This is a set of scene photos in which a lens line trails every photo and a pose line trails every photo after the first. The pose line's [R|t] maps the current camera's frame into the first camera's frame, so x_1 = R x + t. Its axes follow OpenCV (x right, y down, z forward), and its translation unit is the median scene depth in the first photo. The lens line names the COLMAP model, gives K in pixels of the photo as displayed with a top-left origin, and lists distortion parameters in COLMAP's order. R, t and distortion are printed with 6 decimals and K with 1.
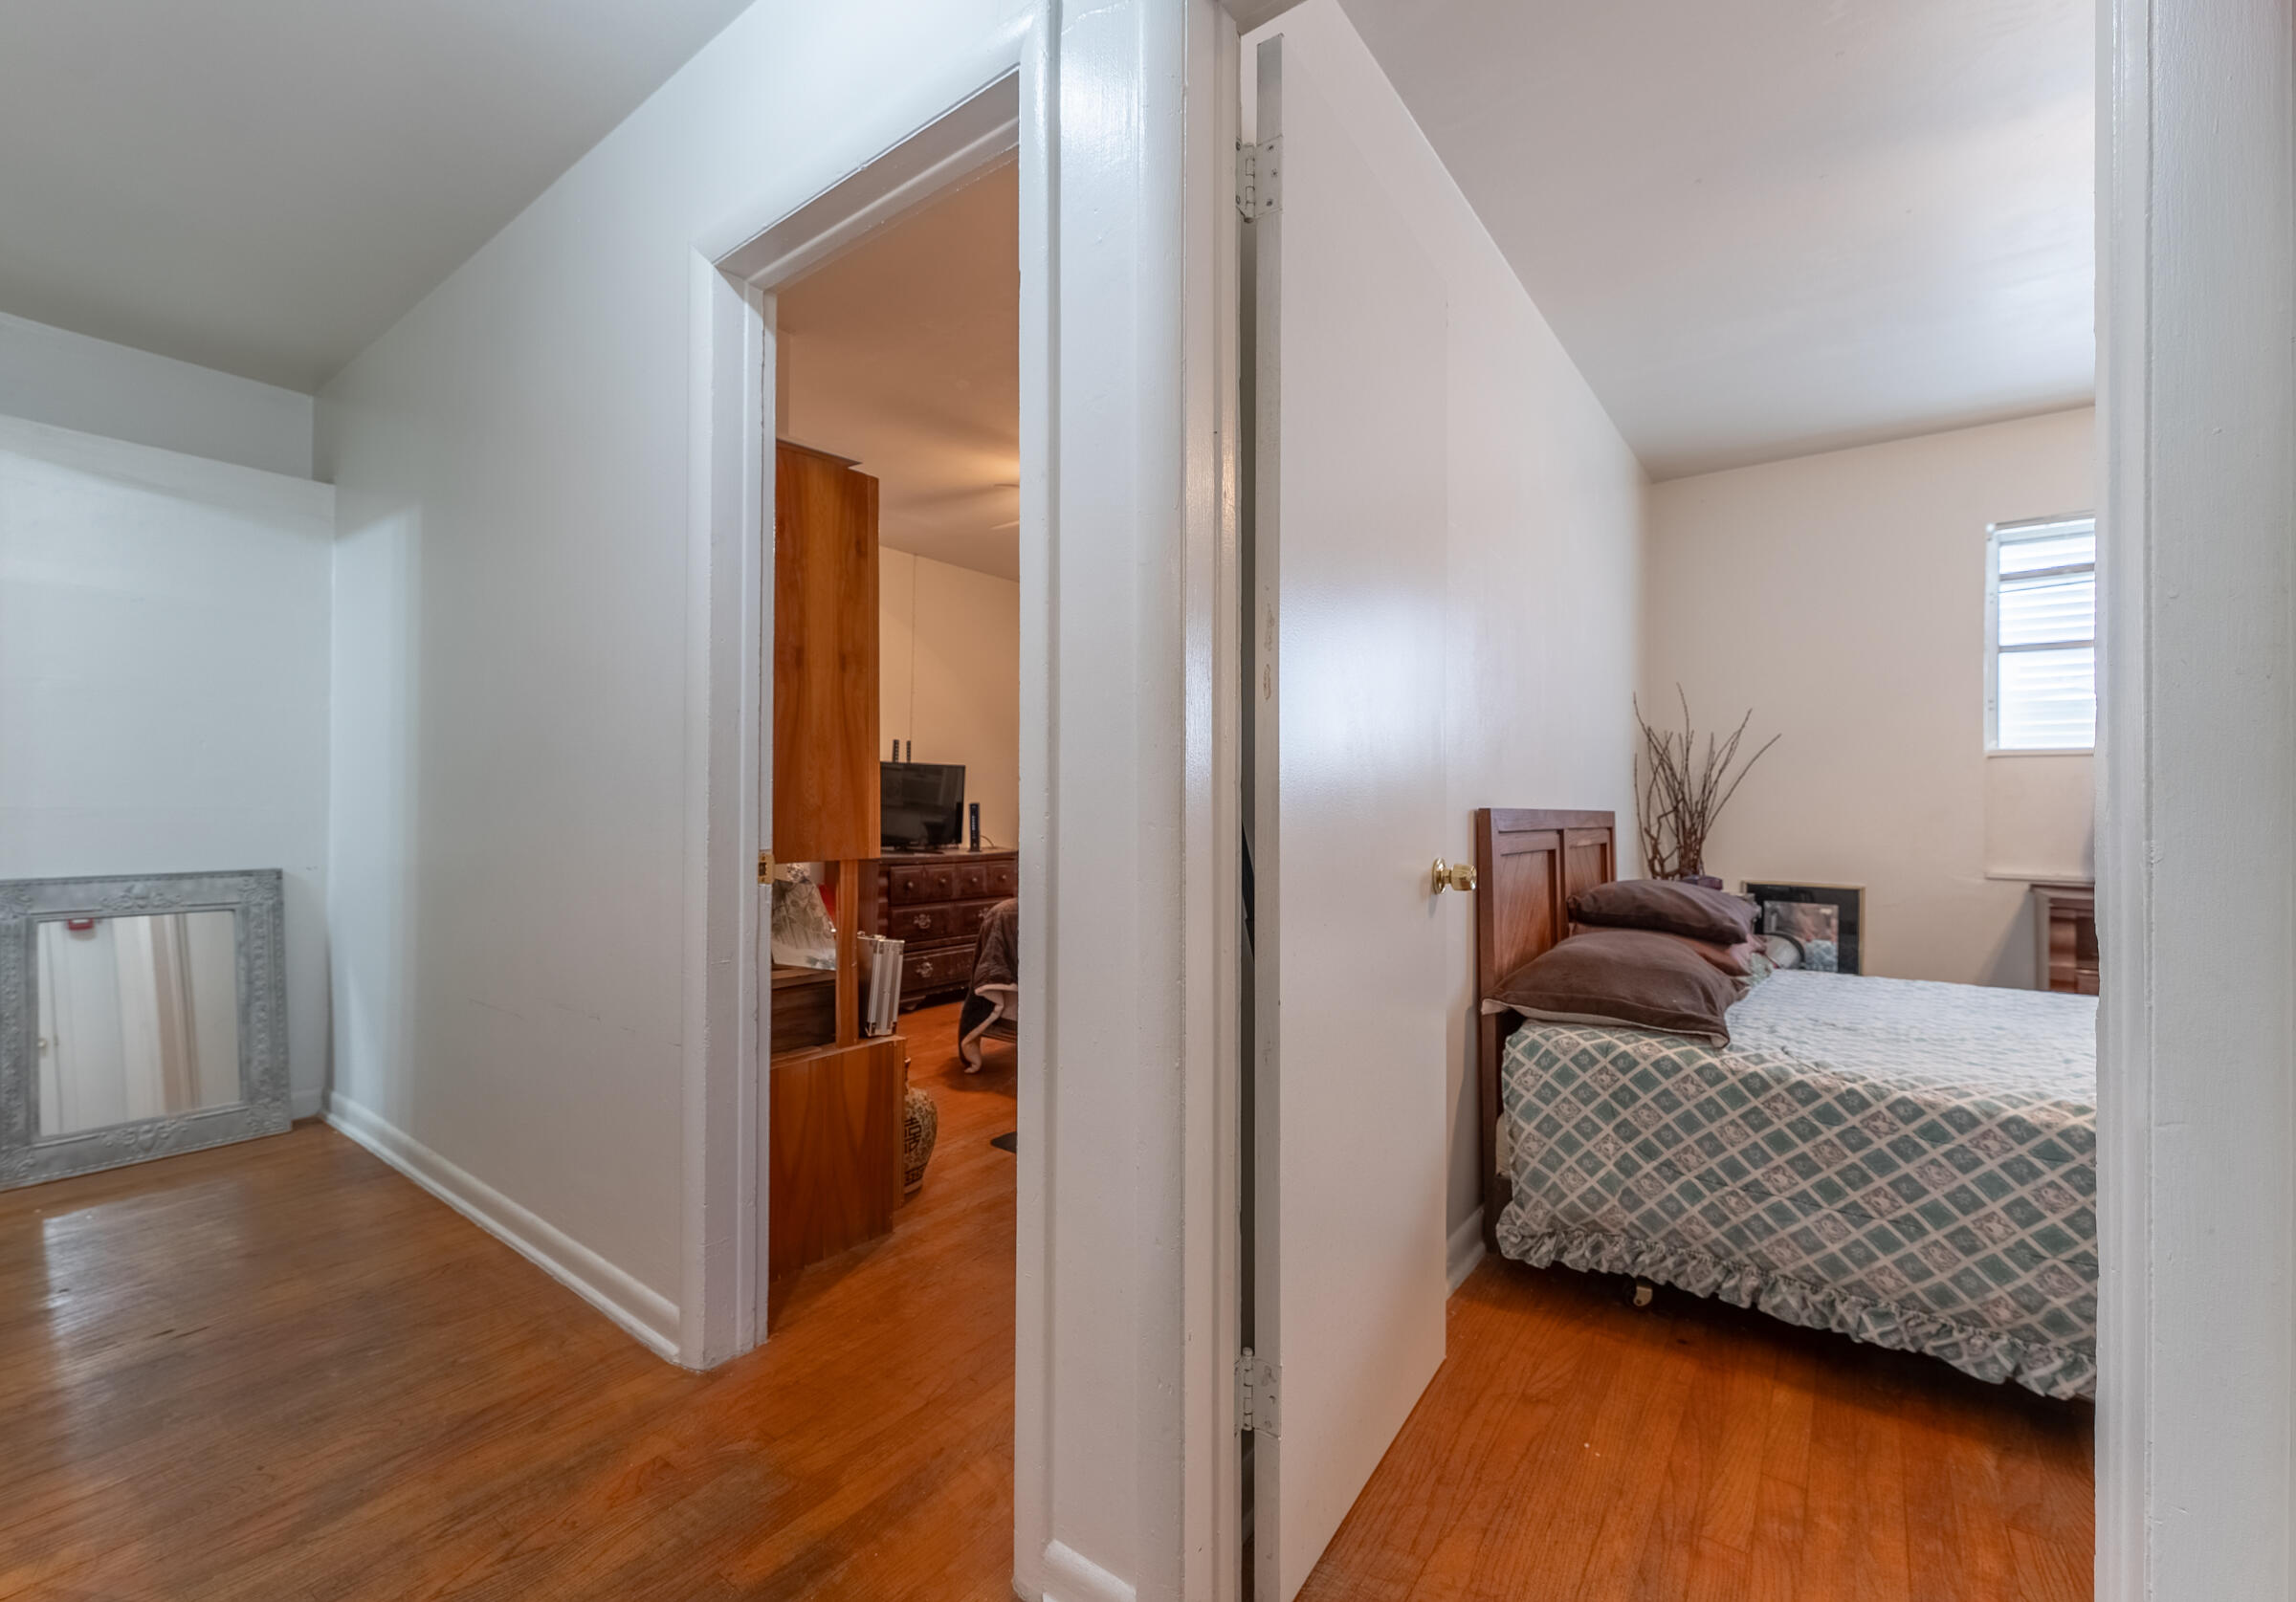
lens RADIAL K [[957.6, 0, 1096.4], [0, 957.6, 807.0], [0, 0, 1]] dist [-0.002264, -0.000307]
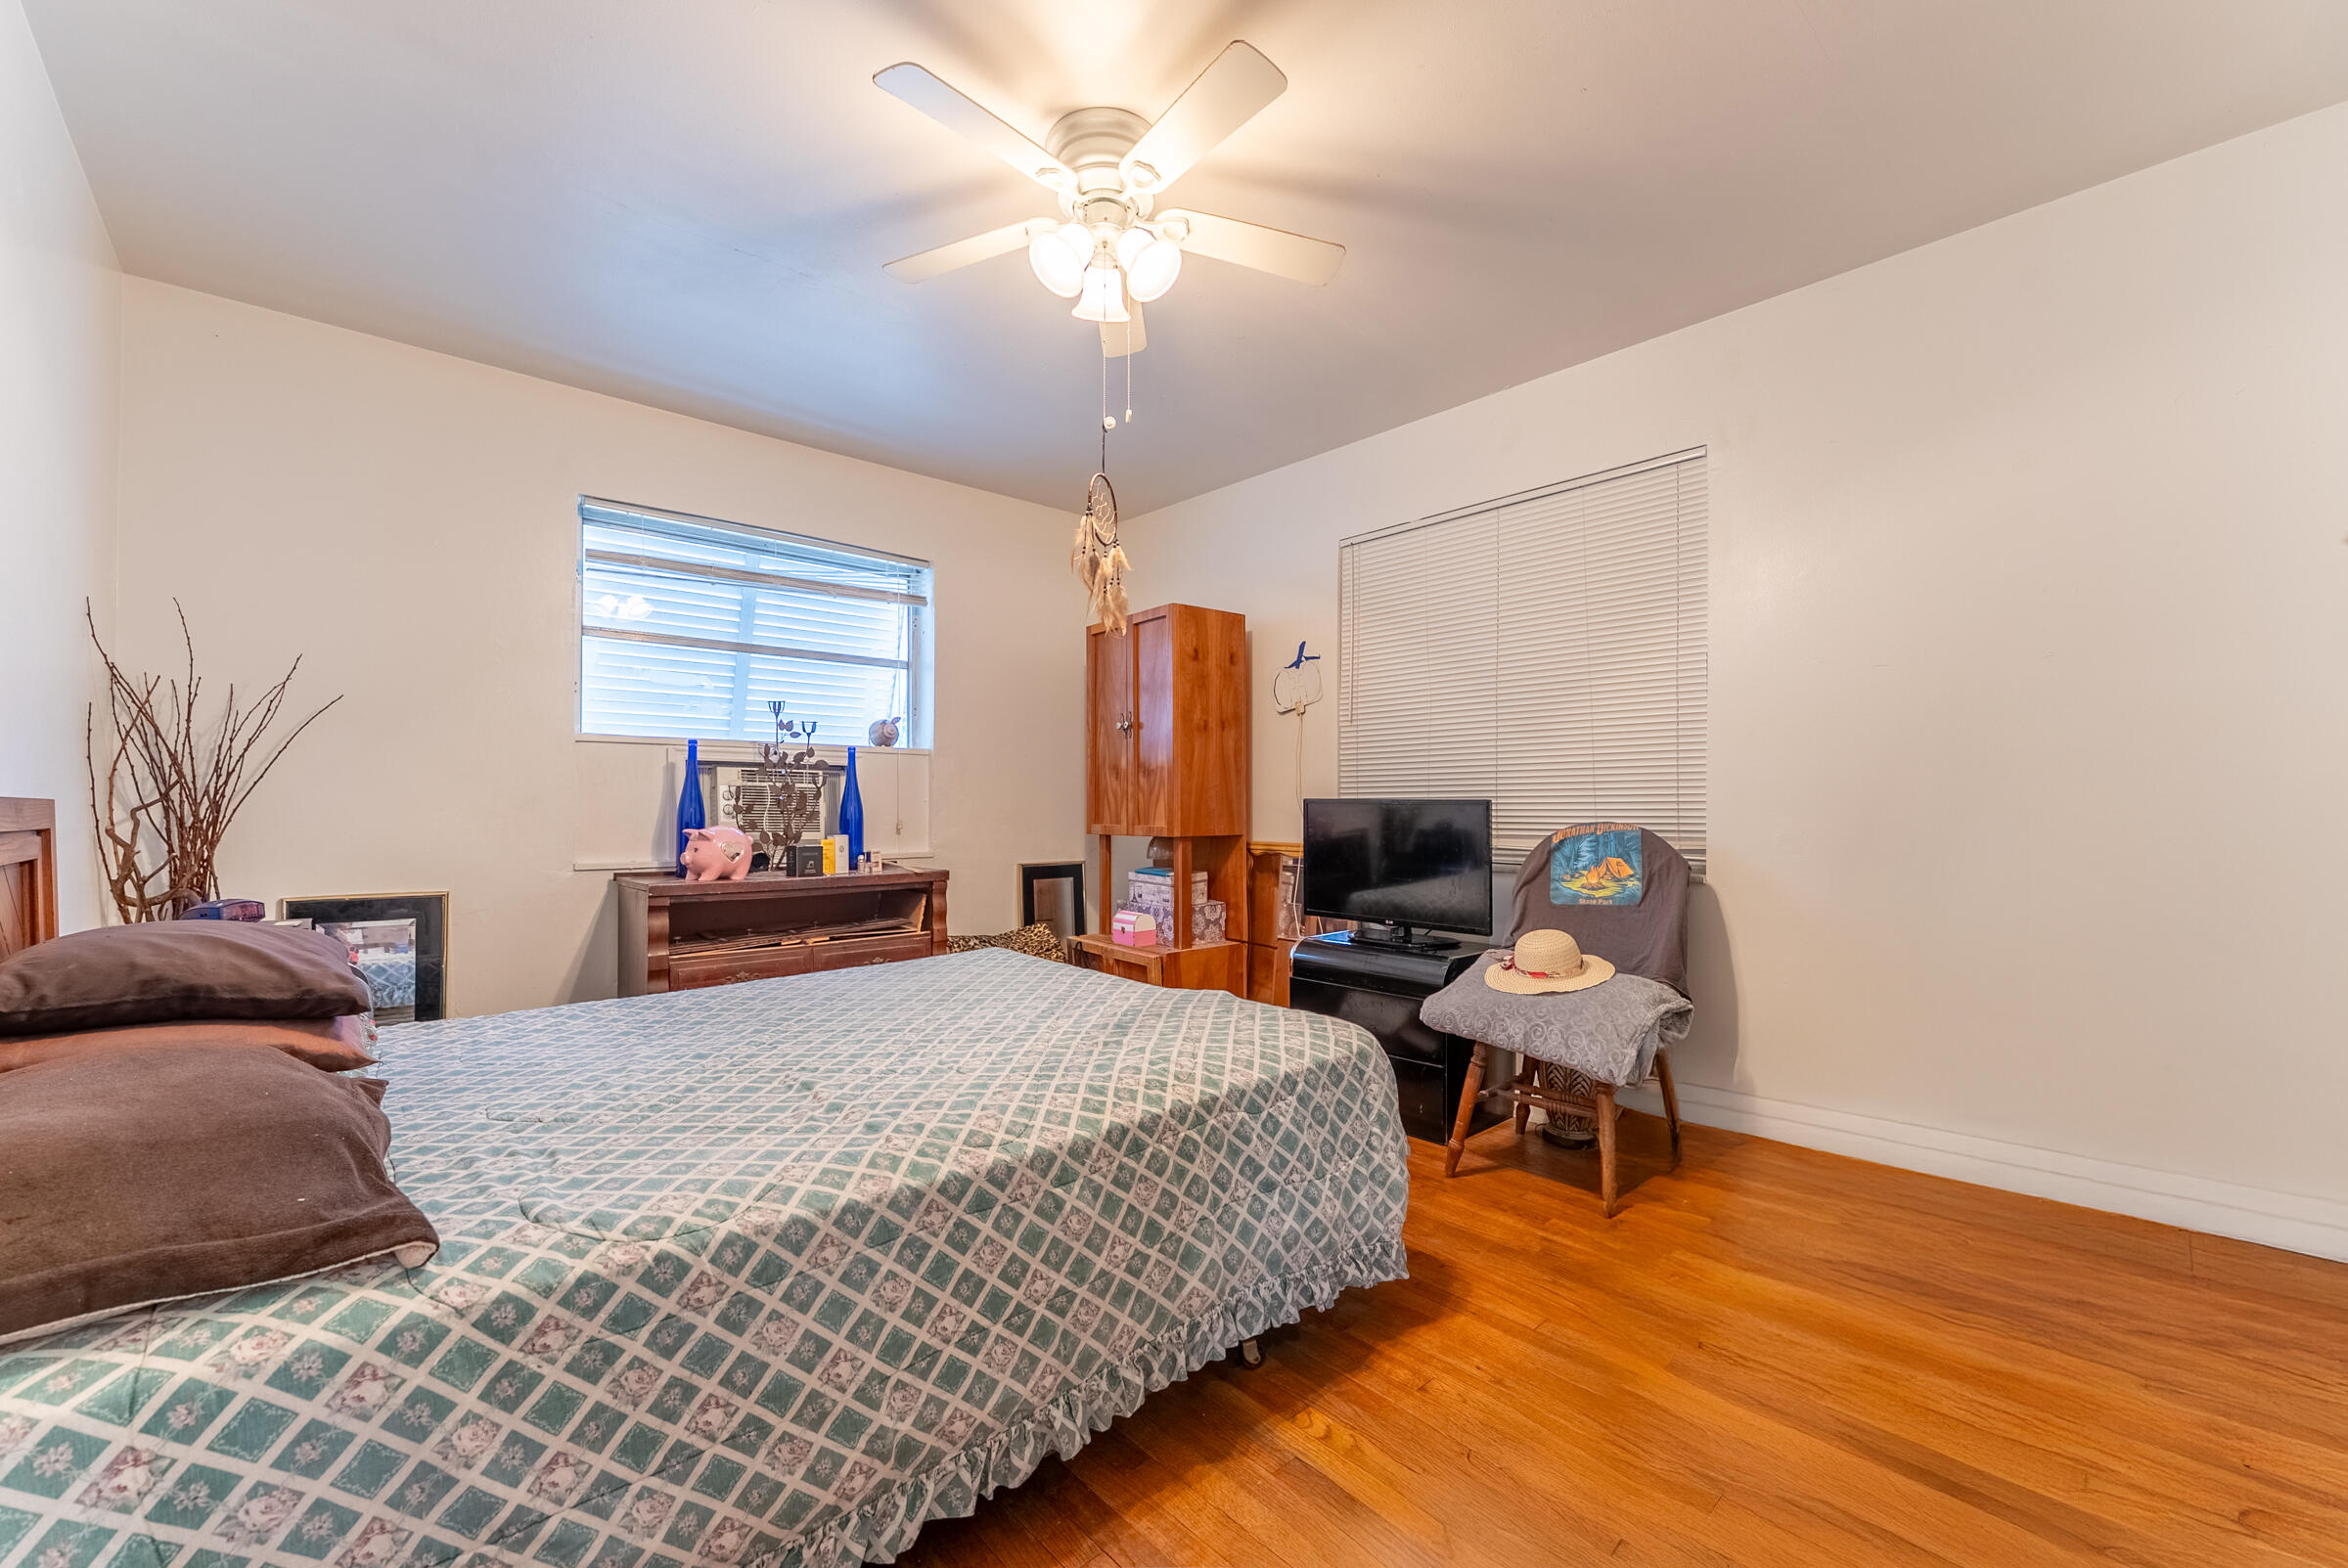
lens RADIAL K [[950.2, 0, 1164.9], [0, 950.2, 803.3], [0, 0, 1]] dist [-0.002780, -0.000526]
pose [[0.178849, -0.005825, 0.983859, 0.228545], [0.001086, 0.999983, 0.005723, 0.006836], [-0.983876, 0.000045, 0.178852, 0.512363]]
